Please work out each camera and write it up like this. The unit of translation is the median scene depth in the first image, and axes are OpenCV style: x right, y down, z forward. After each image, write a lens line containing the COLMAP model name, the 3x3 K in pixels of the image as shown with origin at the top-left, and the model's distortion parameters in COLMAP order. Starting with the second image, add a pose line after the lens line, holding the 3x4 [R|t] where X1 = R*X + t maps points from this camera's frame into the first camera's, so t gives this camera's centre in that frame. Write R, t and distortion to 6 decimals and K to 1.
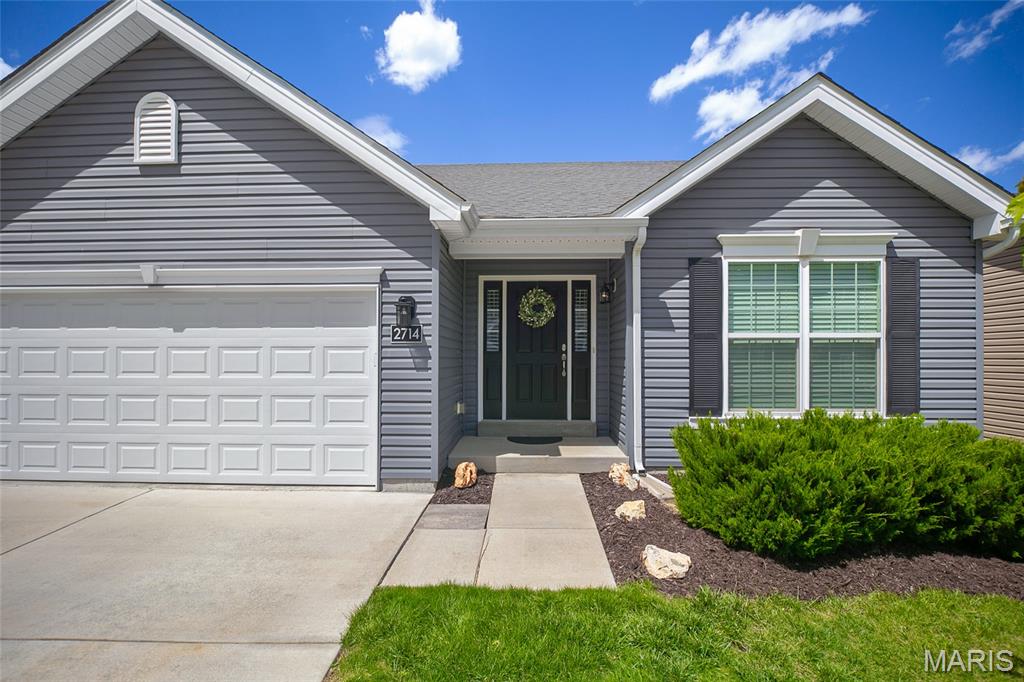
lens RADIAL K [[454.9, 0, 513.9], [0, 454.9, 347.9], [0, 0, 1]] dist [-0.008725, -0.001970]
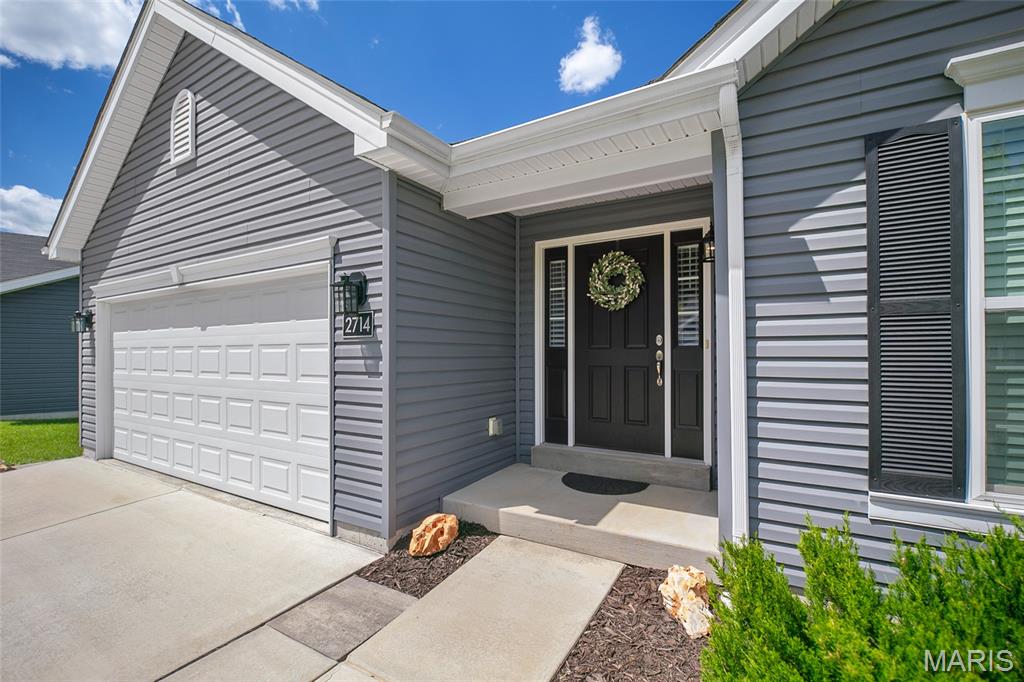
lens RADIAL K [[454.9, 0, 507.4], [0, 454.9, 345.8], [0, 0, 1]] dist [-0.008725, -0.001970]
pose [[0.875867, -0.010467, -0.482440, 0.290831], [0.013081, 0.999912, 0.002055, 0.003509], [0.482376, -0.008111, 0.875927, 0.441327]]
